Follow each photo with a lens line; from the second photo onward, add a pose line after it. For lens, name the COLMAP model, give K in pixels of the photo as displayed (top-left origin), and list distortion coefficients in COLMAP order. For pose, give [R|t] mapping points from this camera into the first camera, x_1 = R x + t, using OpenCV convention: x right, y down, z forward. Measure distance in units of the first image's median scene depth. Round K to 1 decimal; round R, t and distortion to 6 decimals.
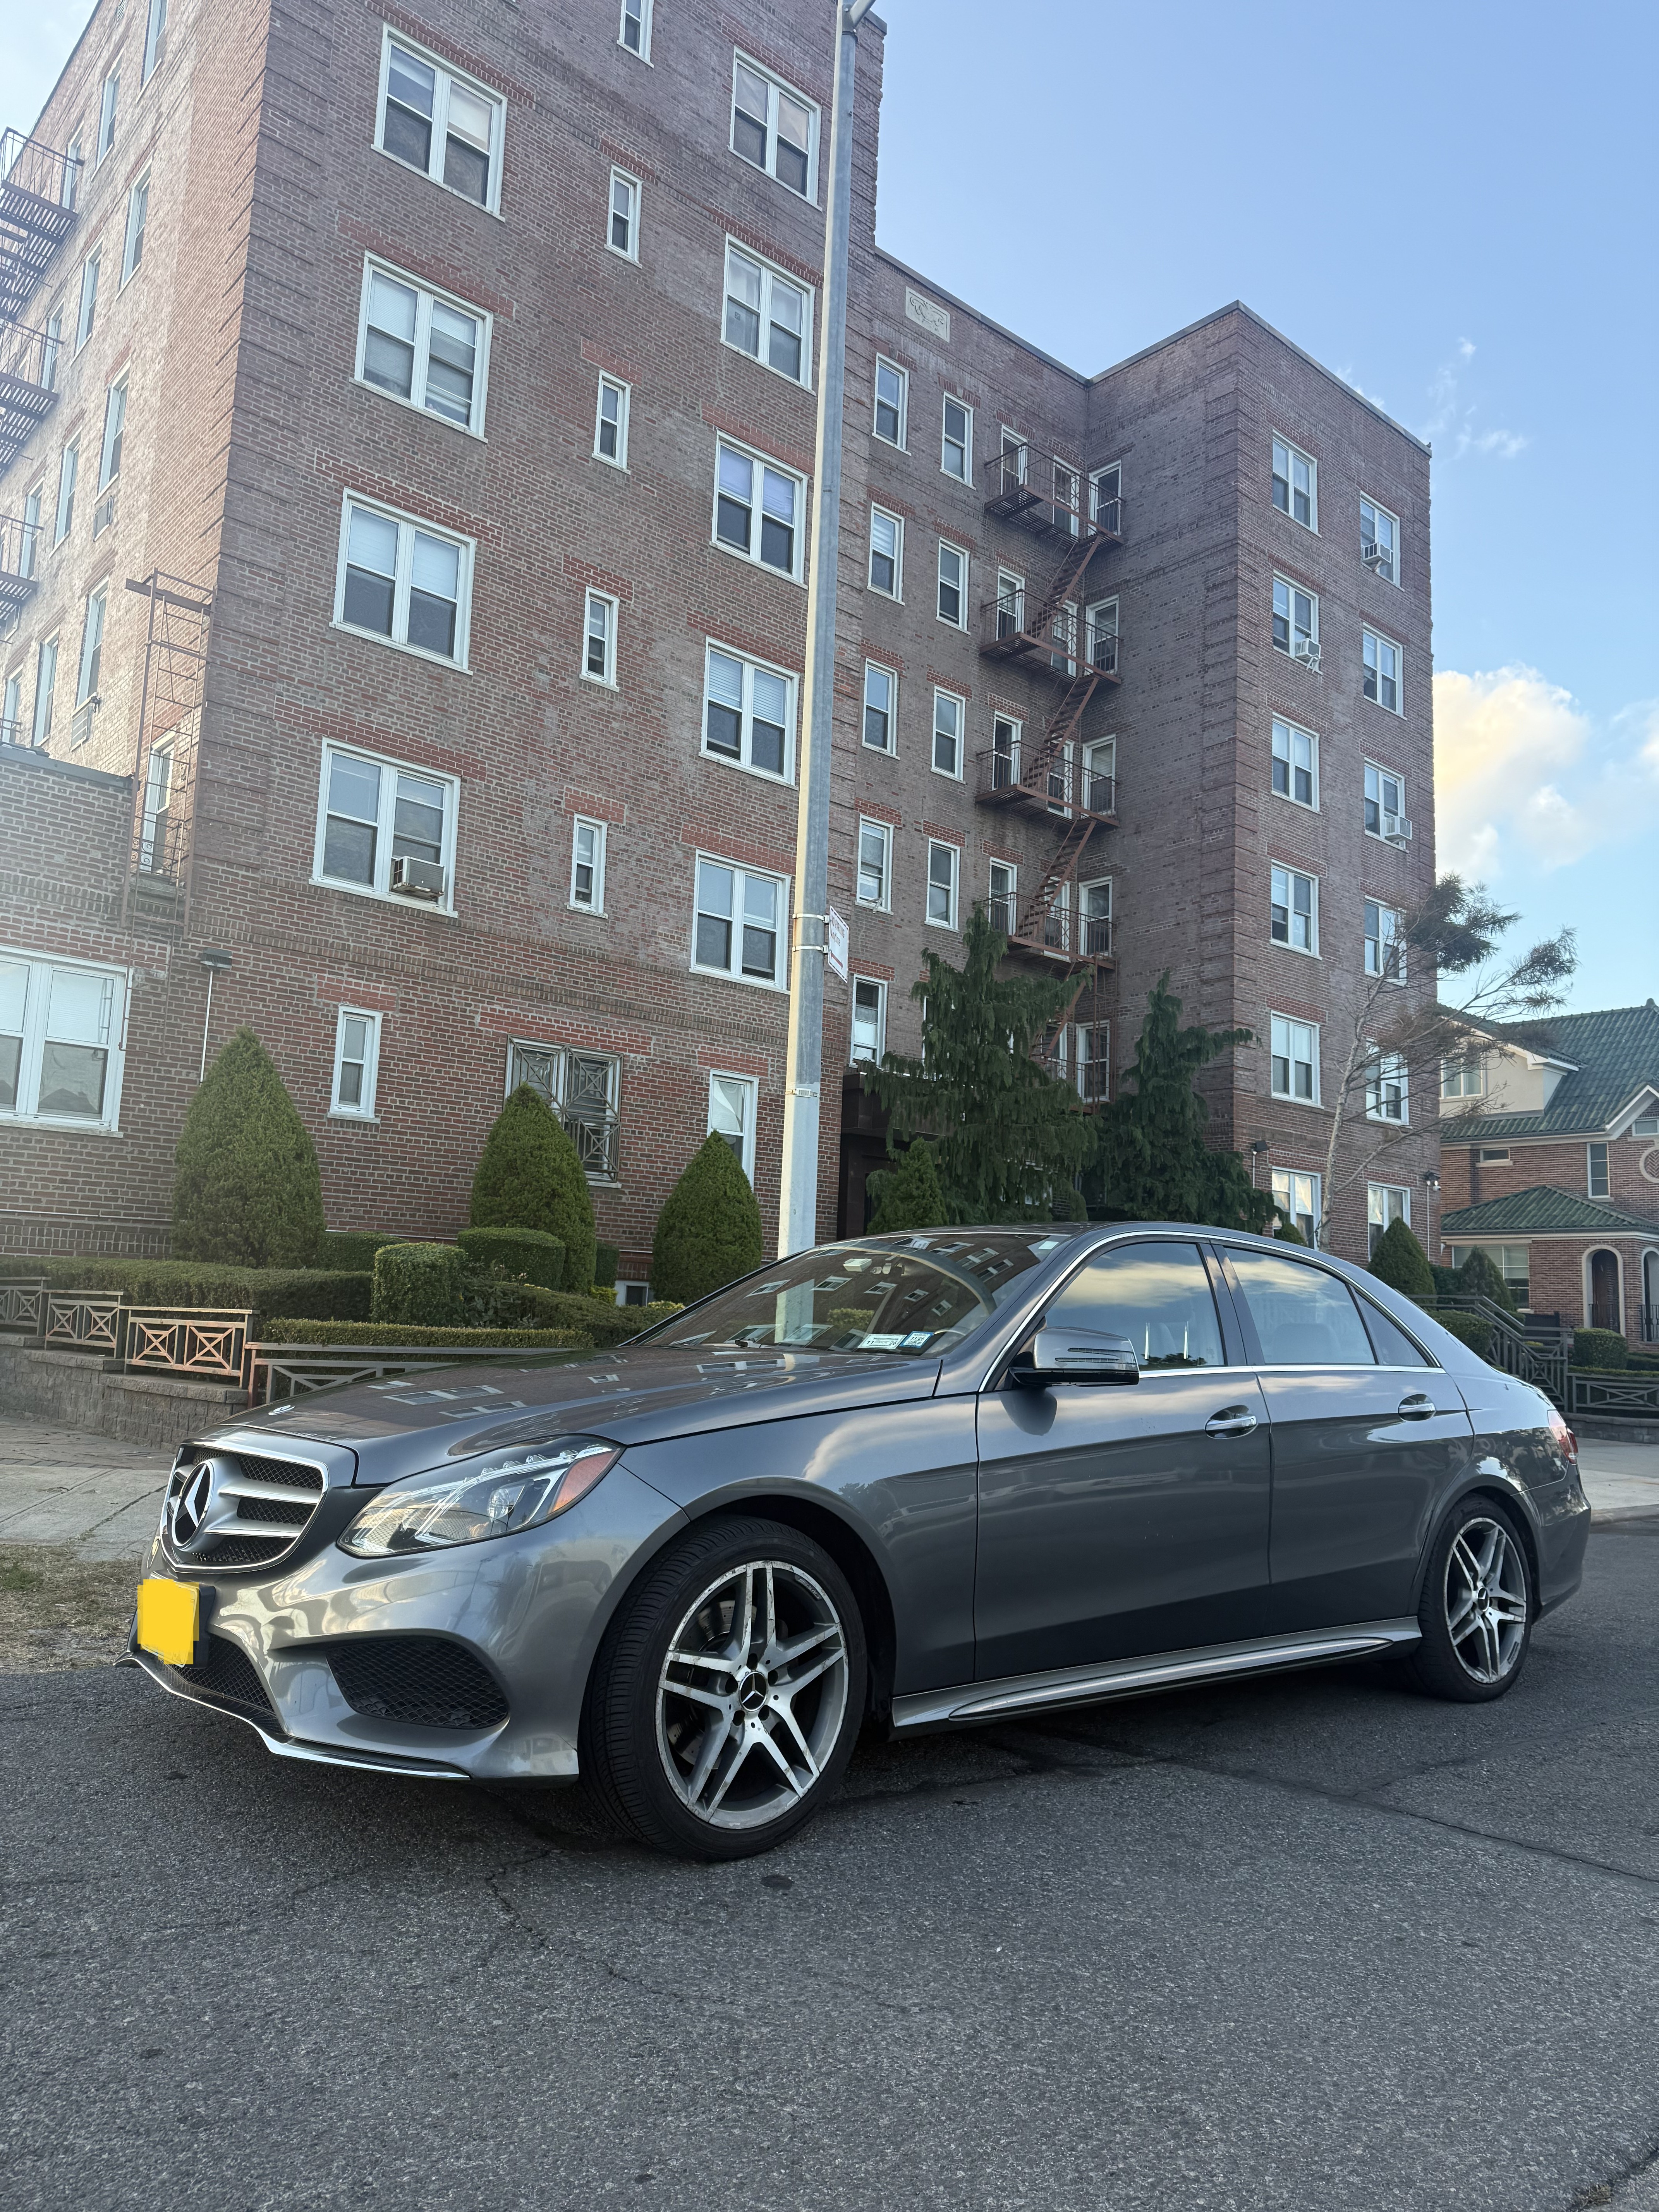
lens RADIAL K [[1530.5, 0, 844.7], [0, 1530.5, 1163.0], [0, 0, 1]] dist [0.170756, -0.297351]
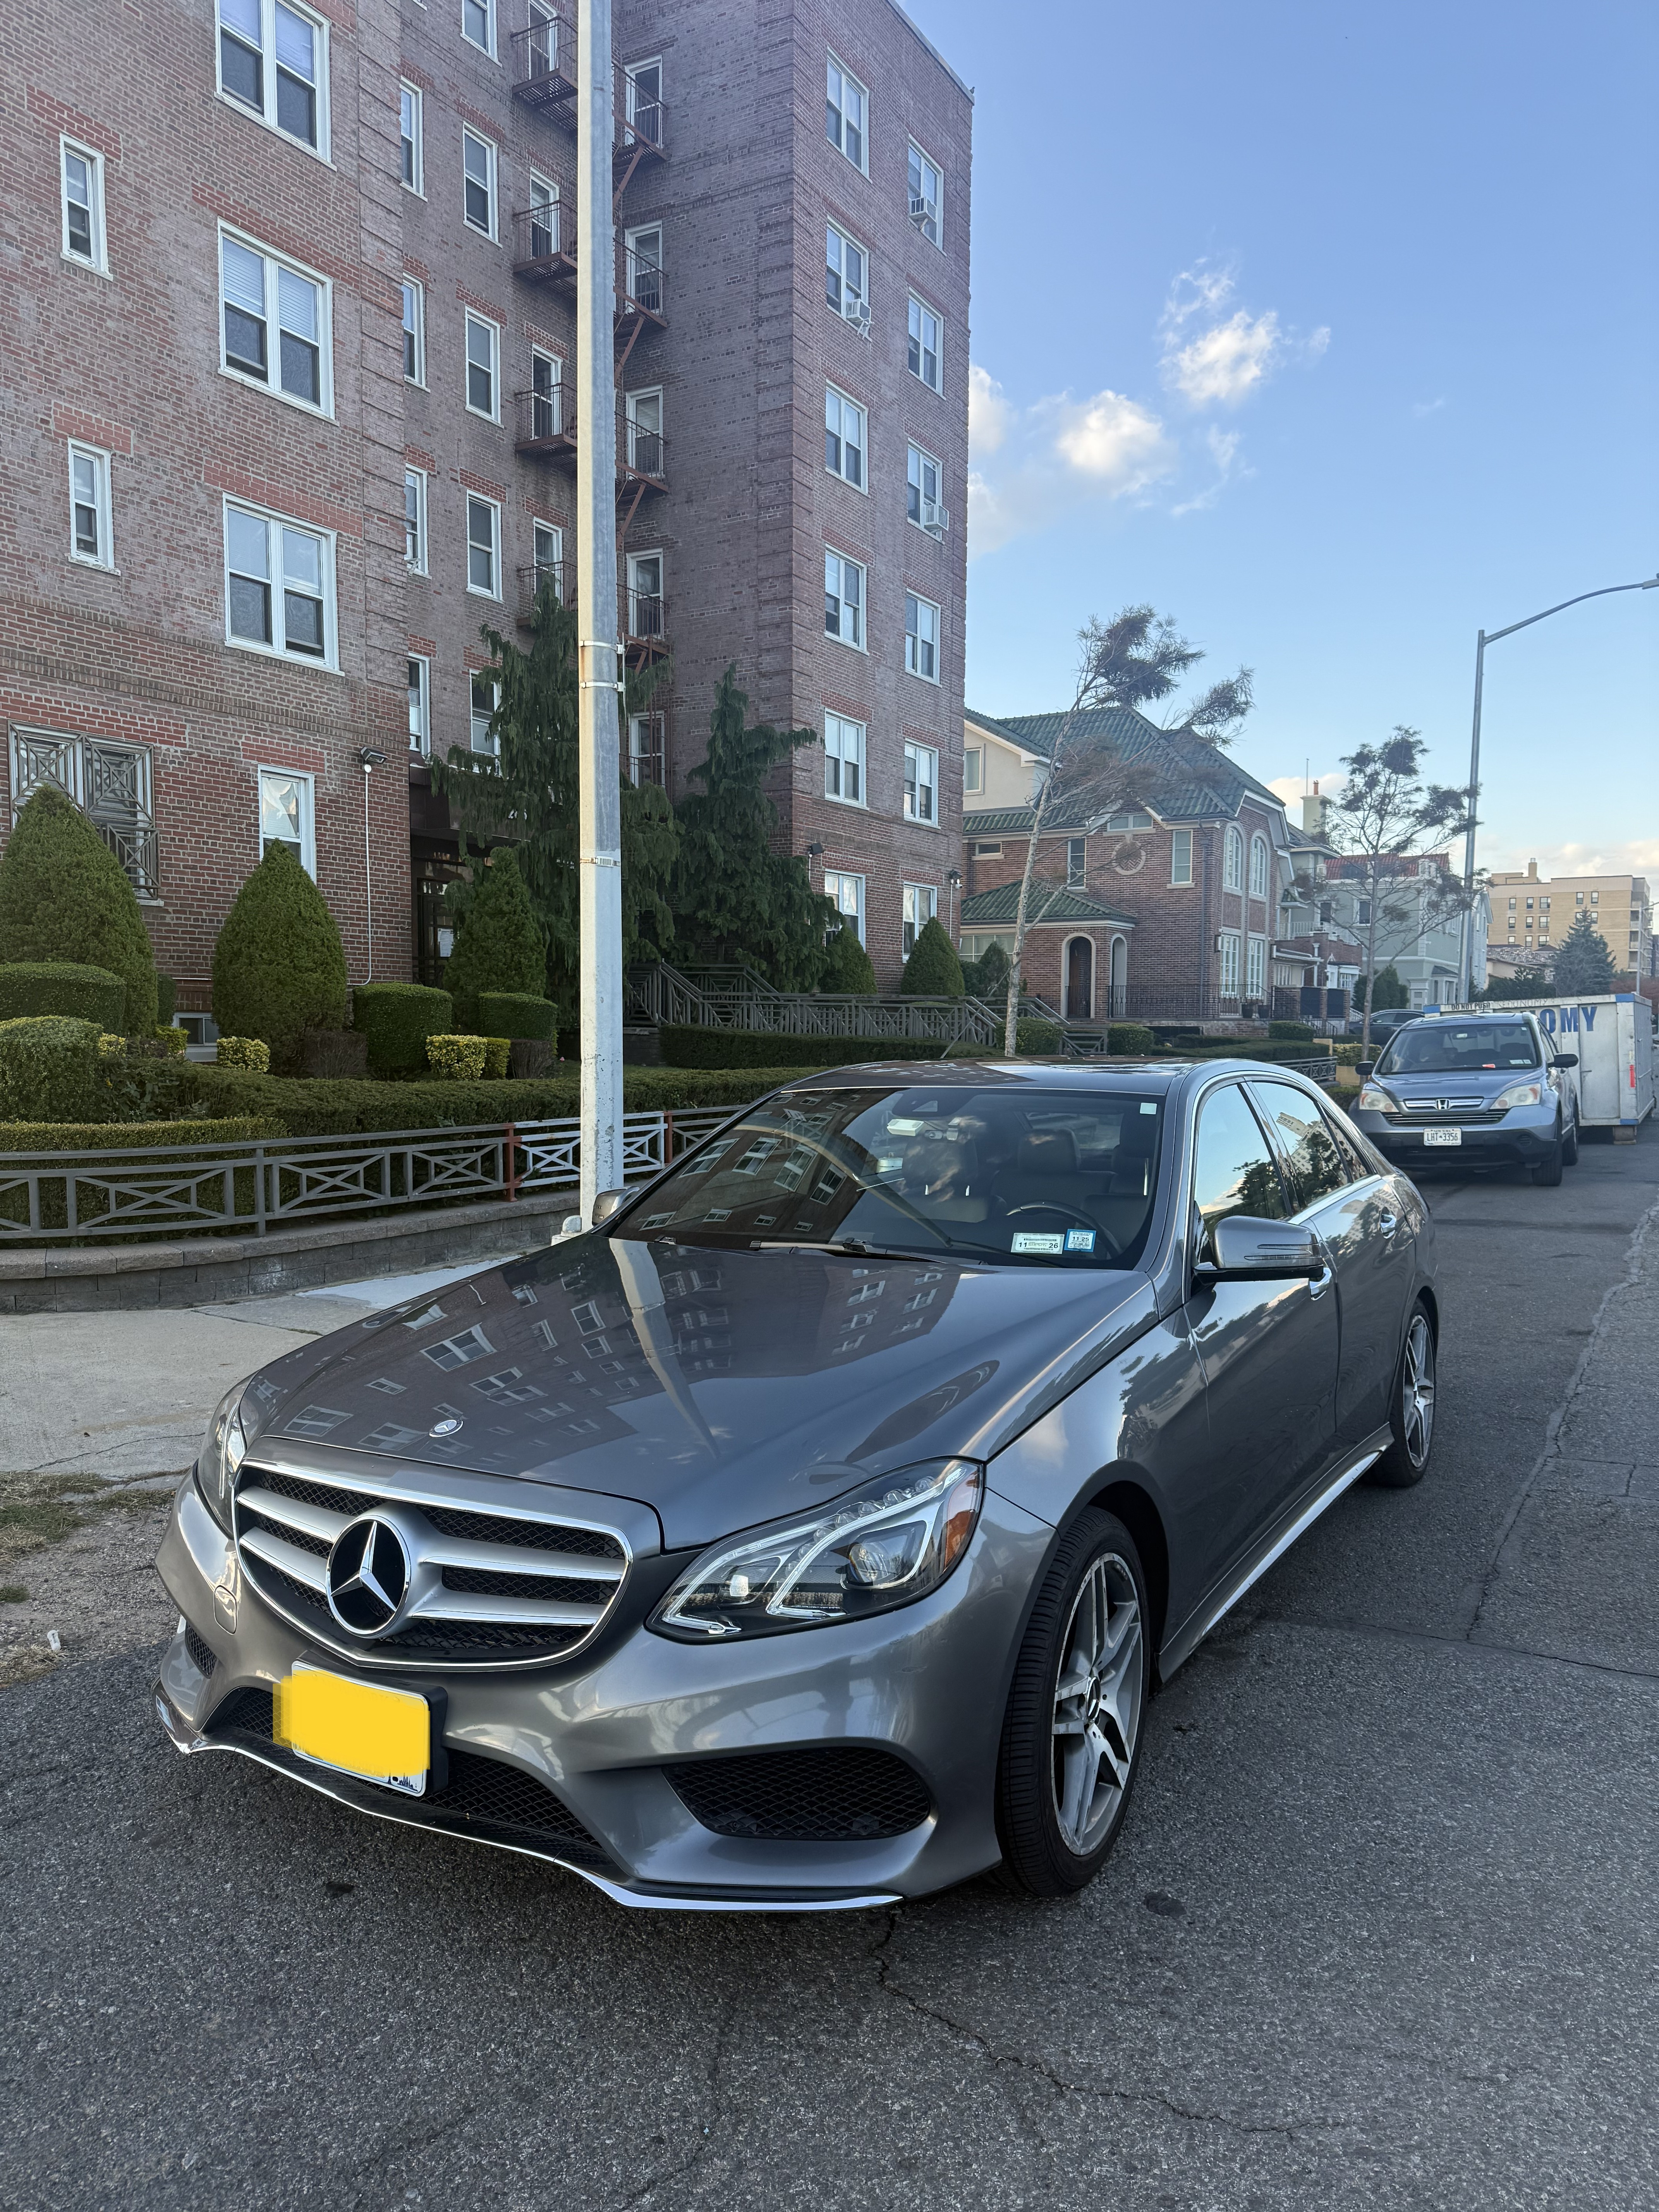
lens RADIAL K [[1541.4, 0, 825.3], [0, 1541.4, 1158.5], [0, 0, 1]] dist [0.035000, -0.033387]
pose [[0.947982, -0.060328, 0.312555, -0.066322], [-0.004121, 0.979469, 0.201553, -0.019604], [-0.318297, -0.192356, 0.928270, 0.042904]]
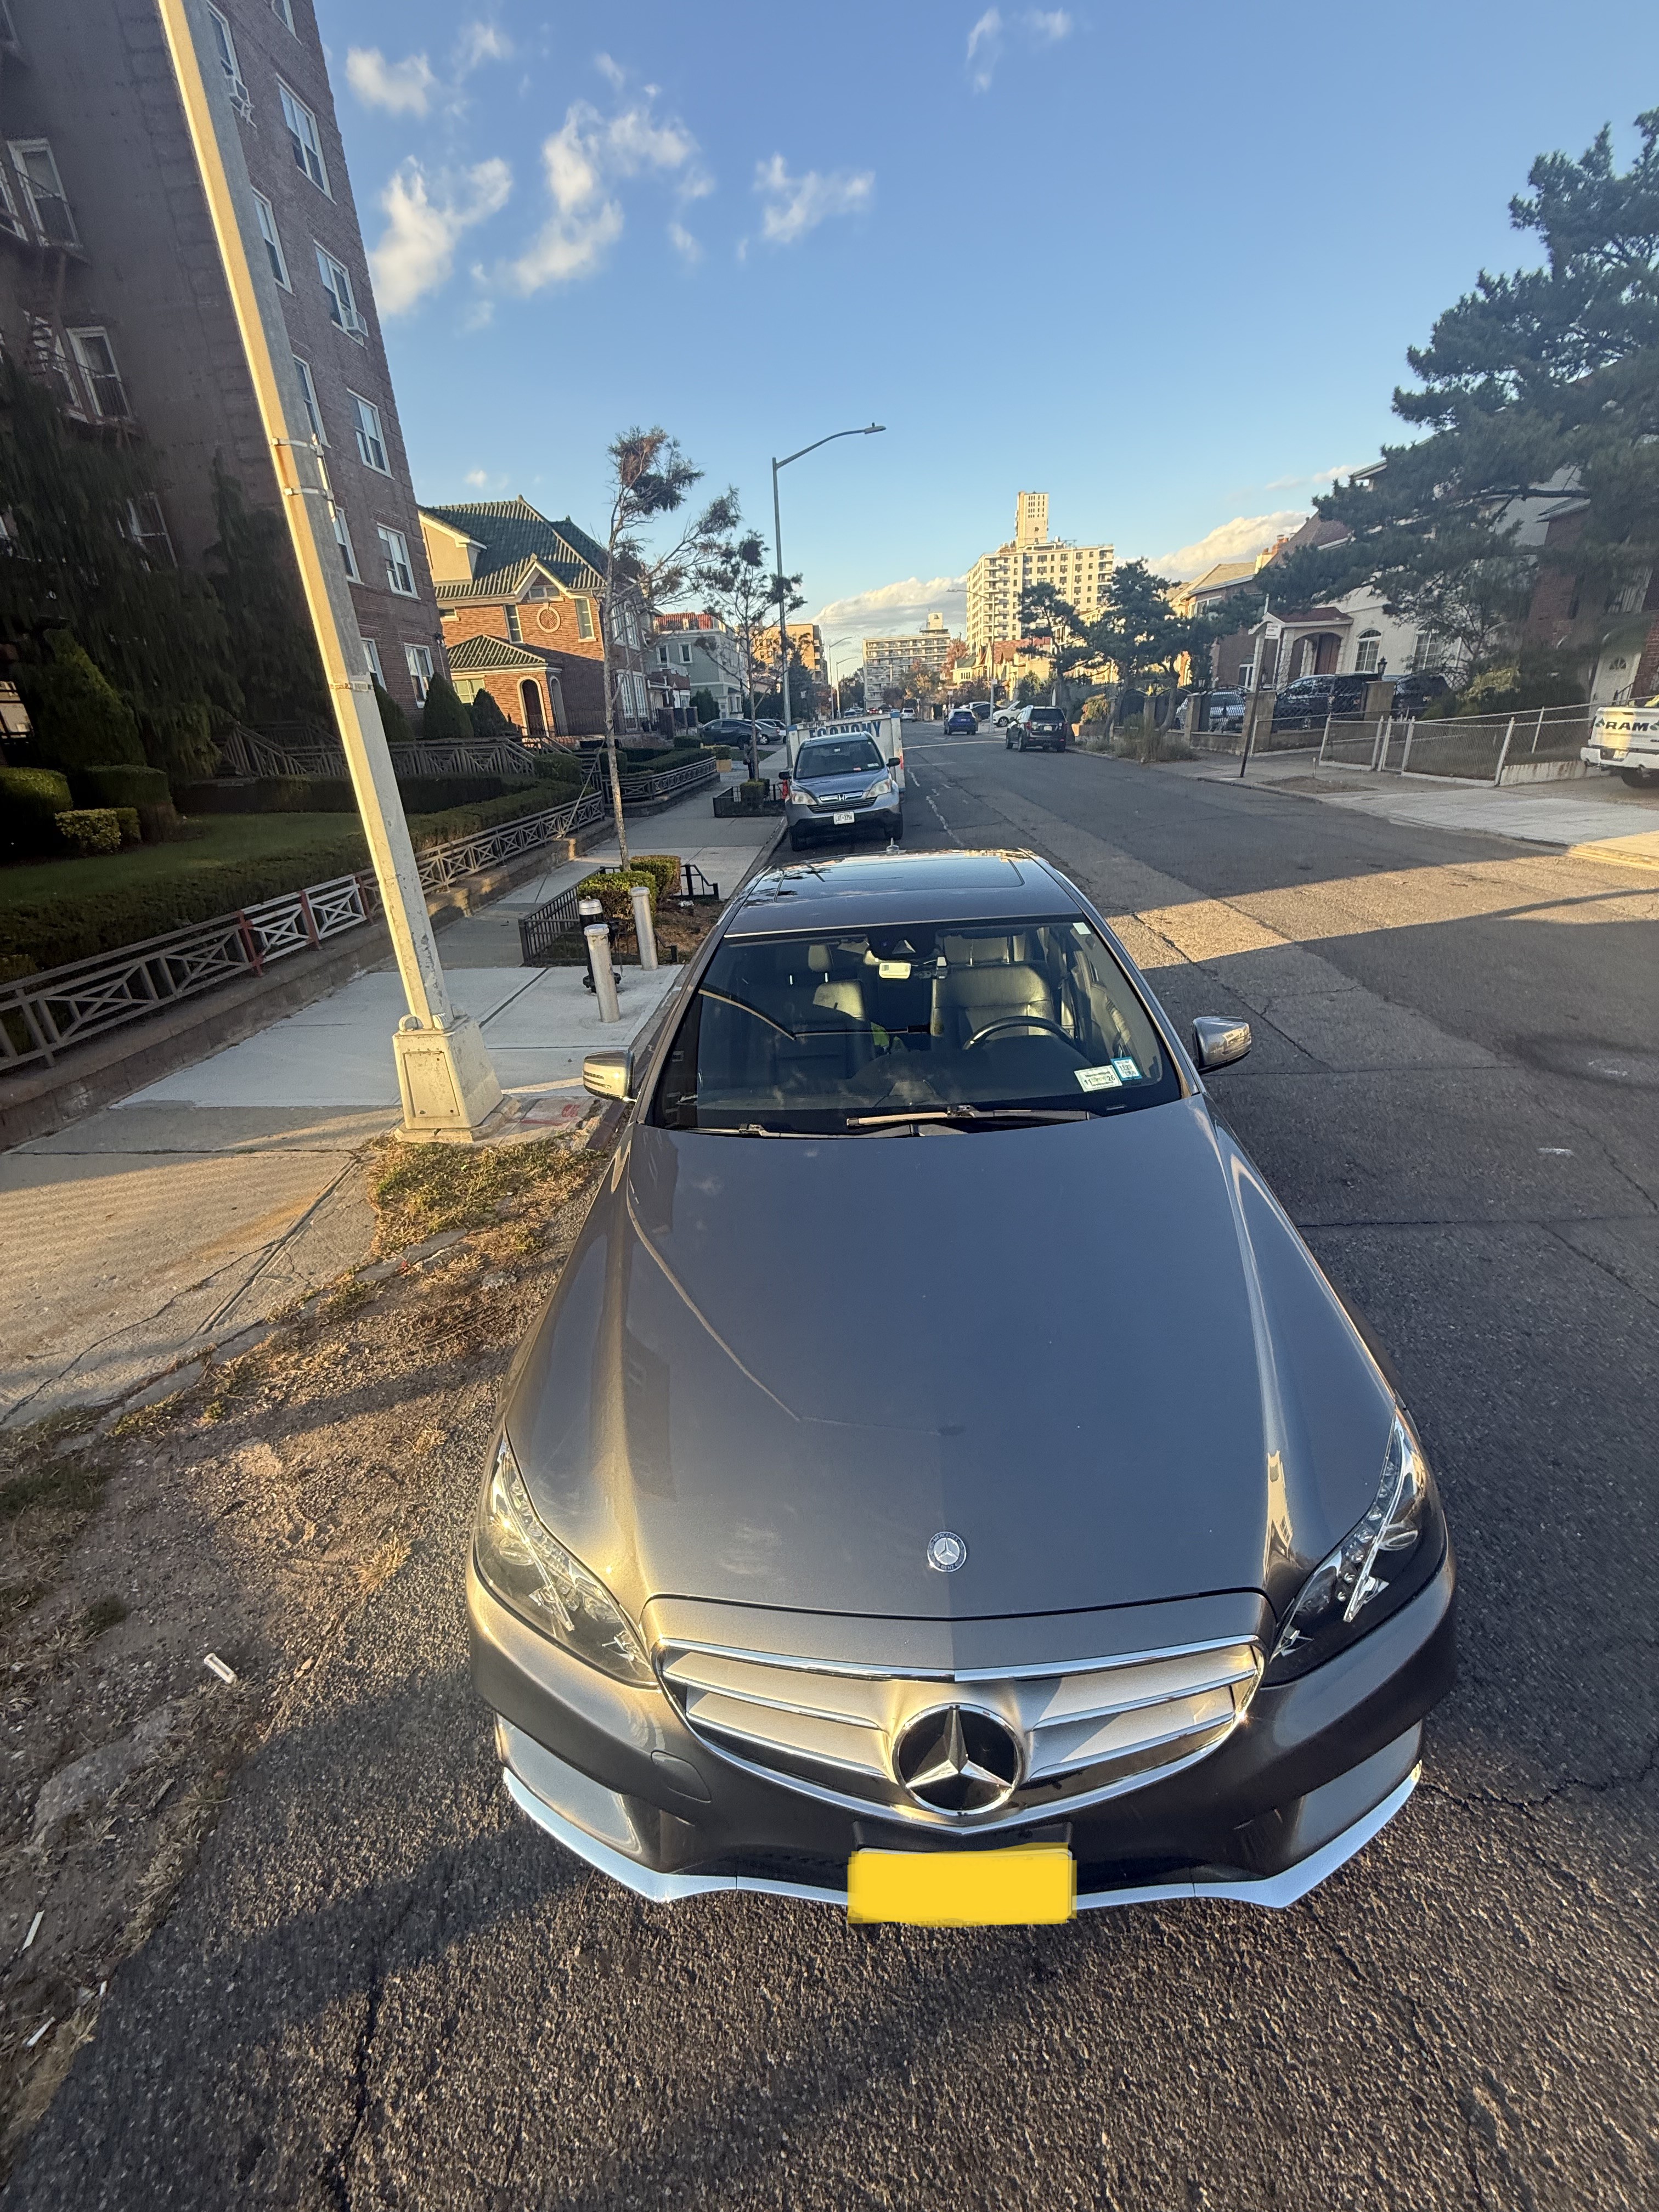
lens RADIAL K [[878.6, 0, 835.1], [0, 878.6, 1104.3], [0, 0, 1]] dist [-0.001213, -0.000091]
pose [[0.676481, -0.364087, 0.640167, -0.089785], [-0.002513, 0.868103, 0.496378, -0.030542], [-0.736456, -0.337399, 0.586341, 0.141146]]
